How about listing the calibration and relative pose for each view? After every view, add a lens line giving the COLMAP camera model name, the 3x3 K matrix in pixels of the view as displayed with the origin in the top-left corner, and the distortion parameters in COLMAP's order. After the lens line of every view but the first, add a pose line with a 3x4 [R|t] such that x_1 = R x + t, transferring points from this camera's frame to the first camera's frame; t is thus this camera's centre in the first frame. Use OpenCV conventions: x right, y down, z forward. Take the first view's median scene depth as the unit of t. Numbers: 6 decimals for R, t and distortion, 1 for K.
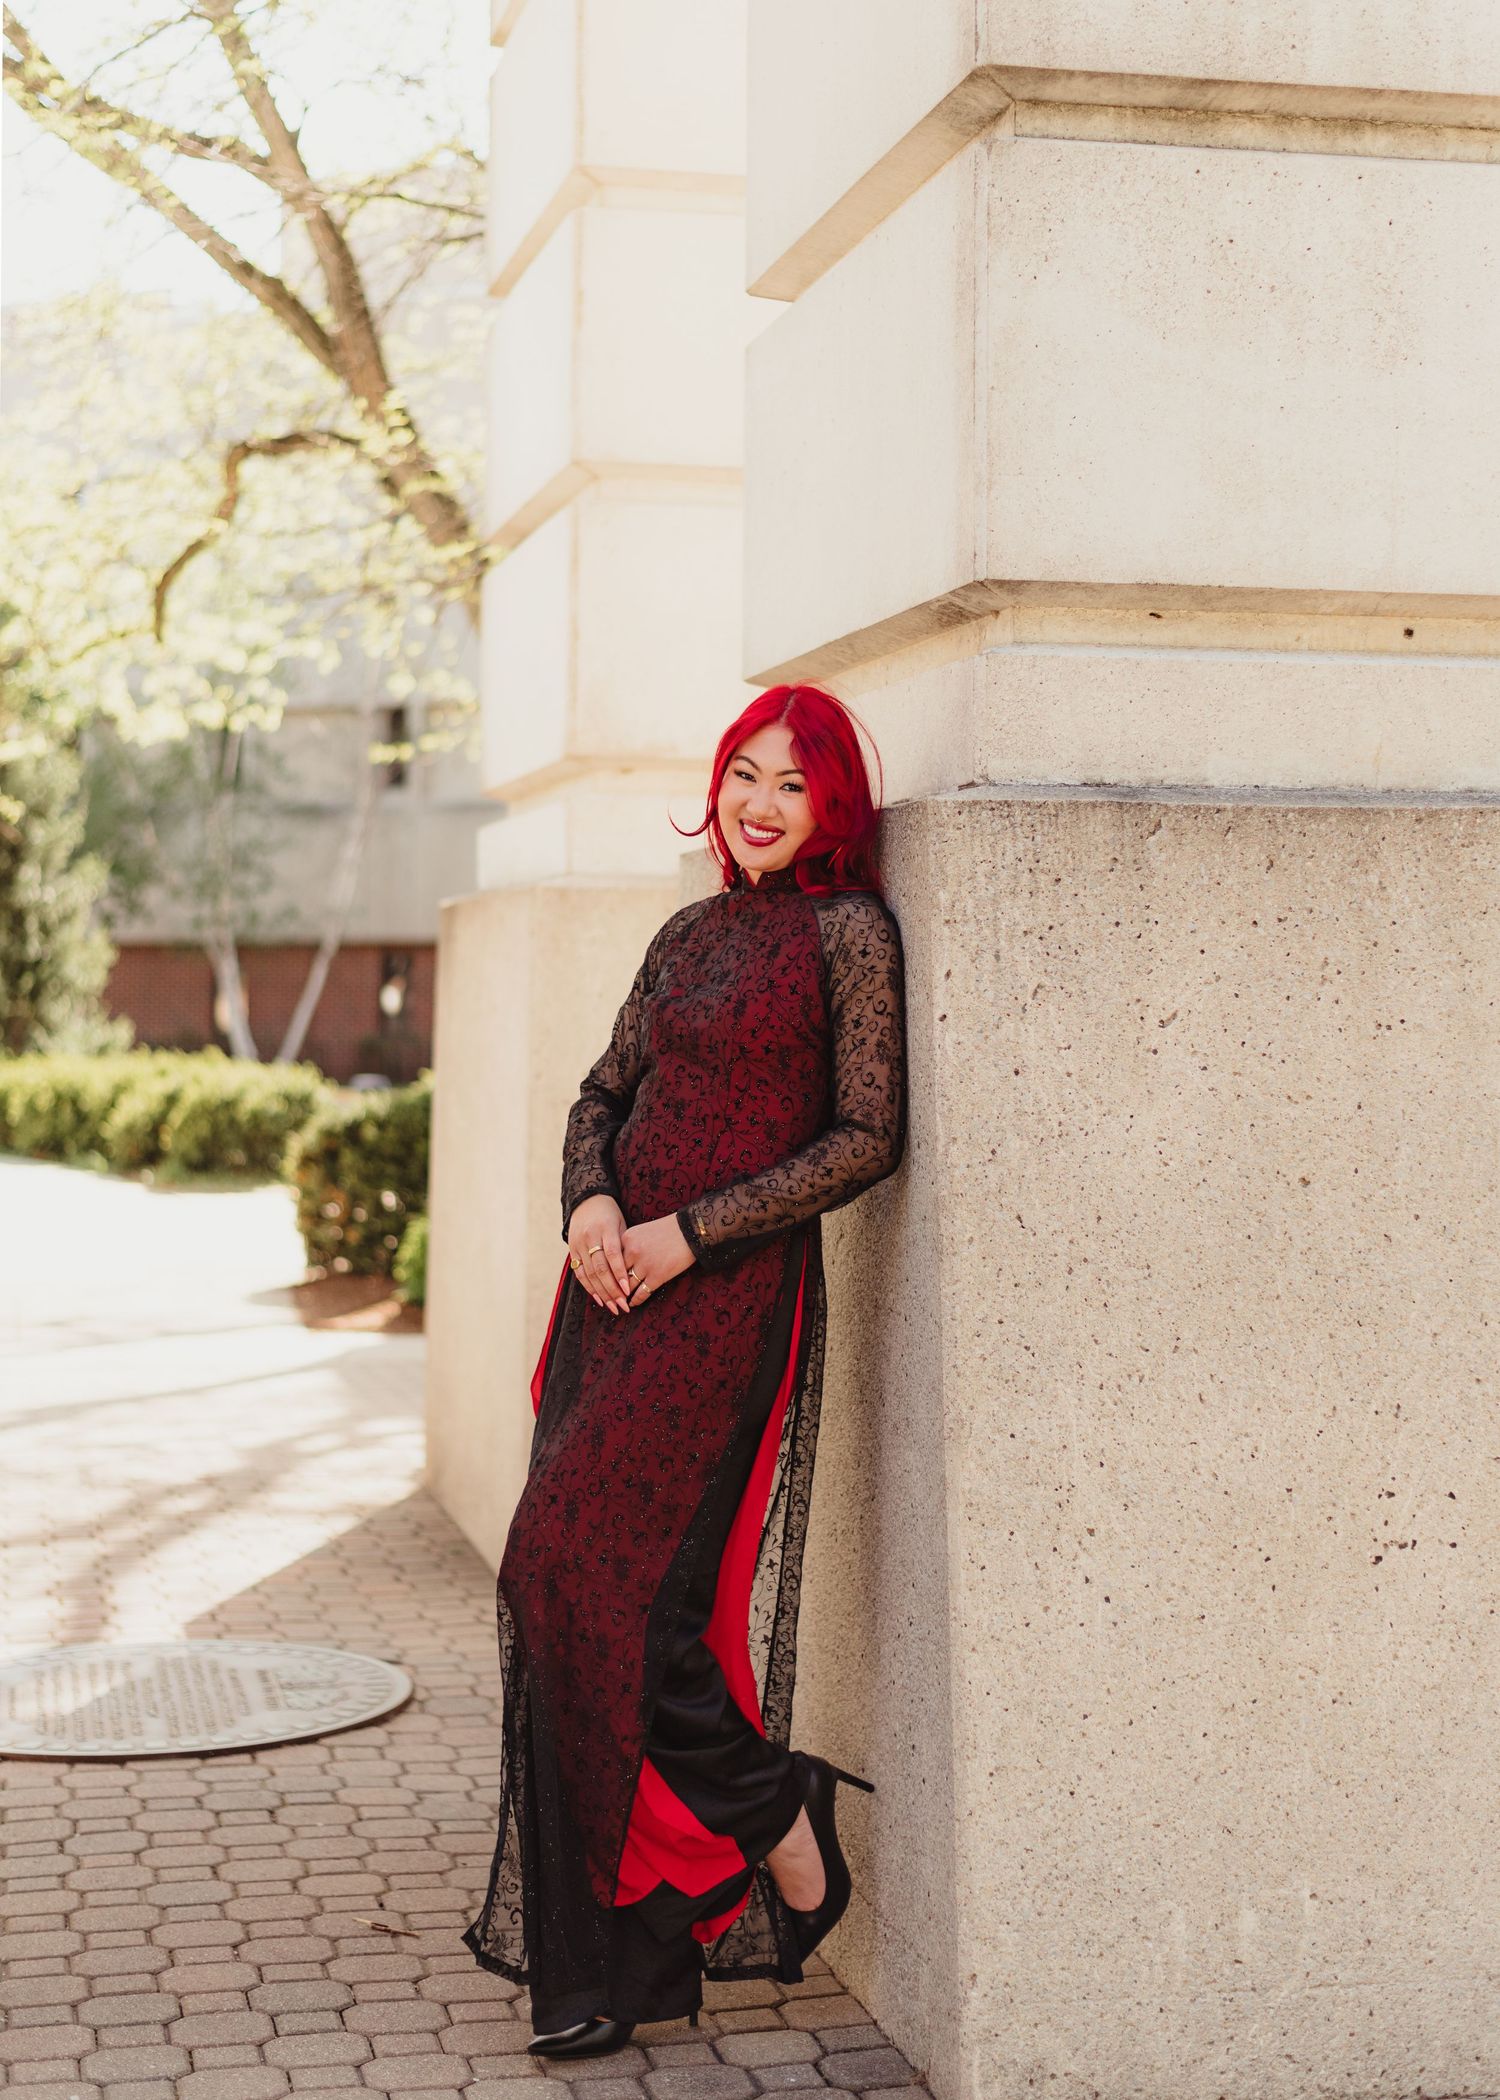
lens RADIAL K [[3205.0, 0, 785.4], [0, 3205.0, 761.8], [0, 0, 1]] dist [0.161004, 0.000000]
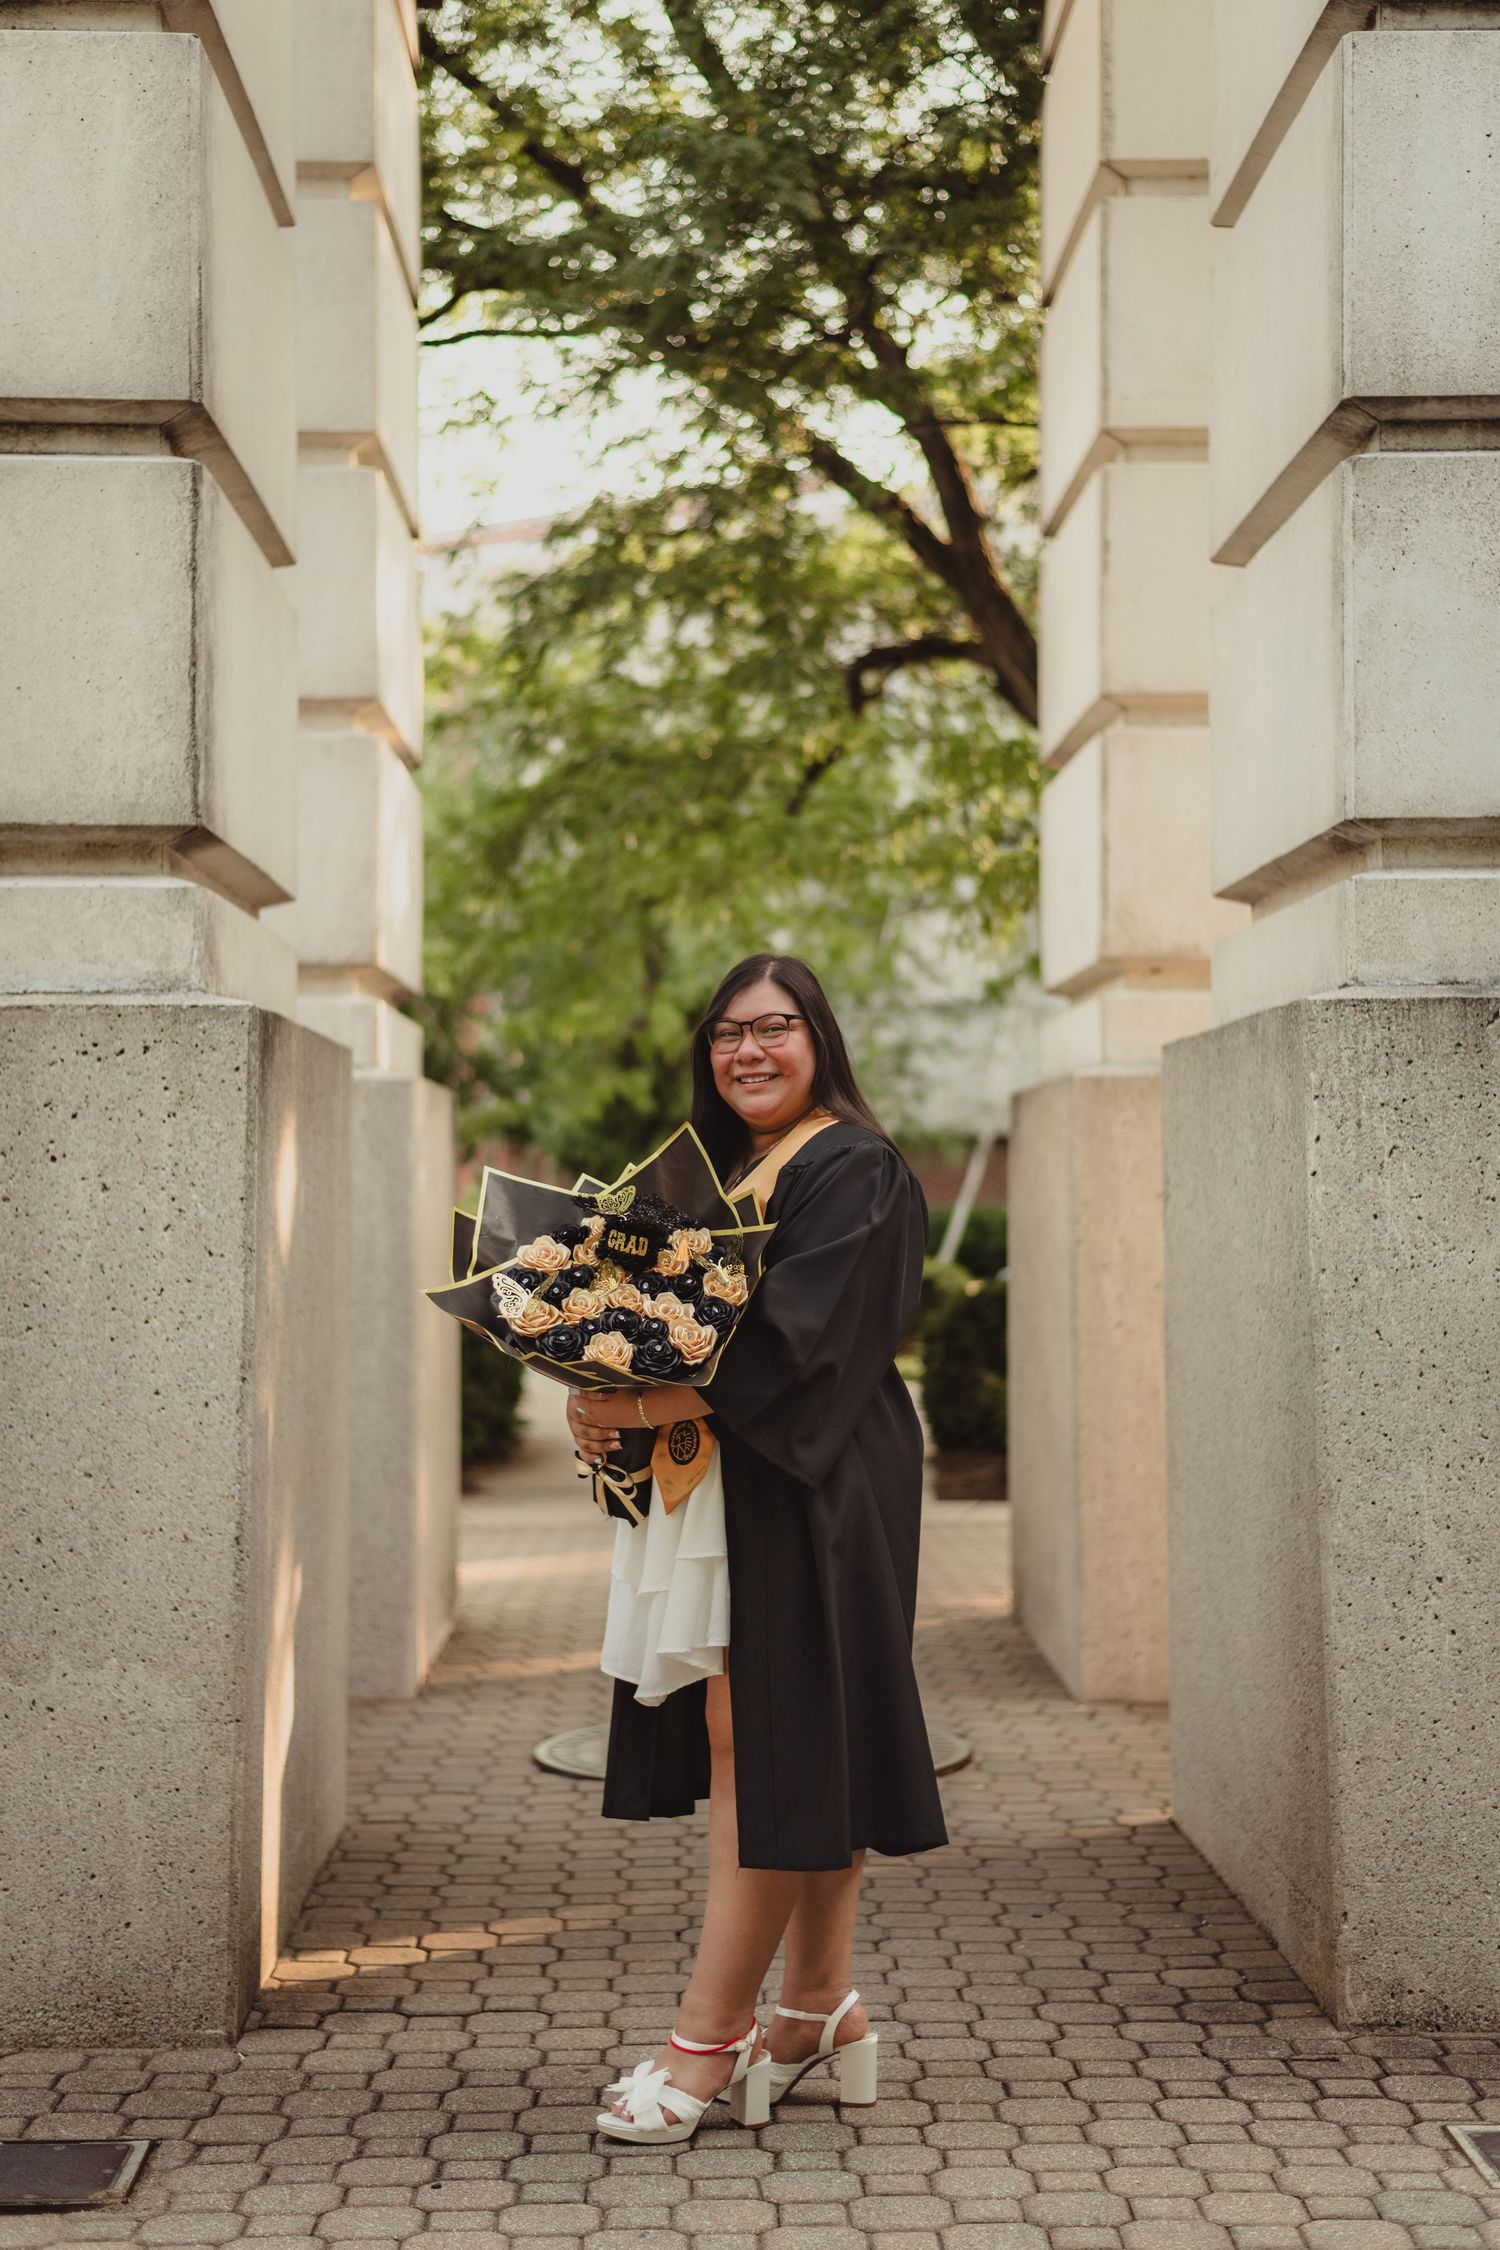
lens RADIAL K [[3287.5, 0, 763.7], [0, 3287.5, 1043.8], [0, 0, 1]] dist [0.136466, 0.000000]
pose [[0.978632, -0.018712, -0.204766, 0.101999], [0.024399, 0.999383, 0.025283, -0.008389], [0.204166, -0.029739, 0.978484, -0.296370]]
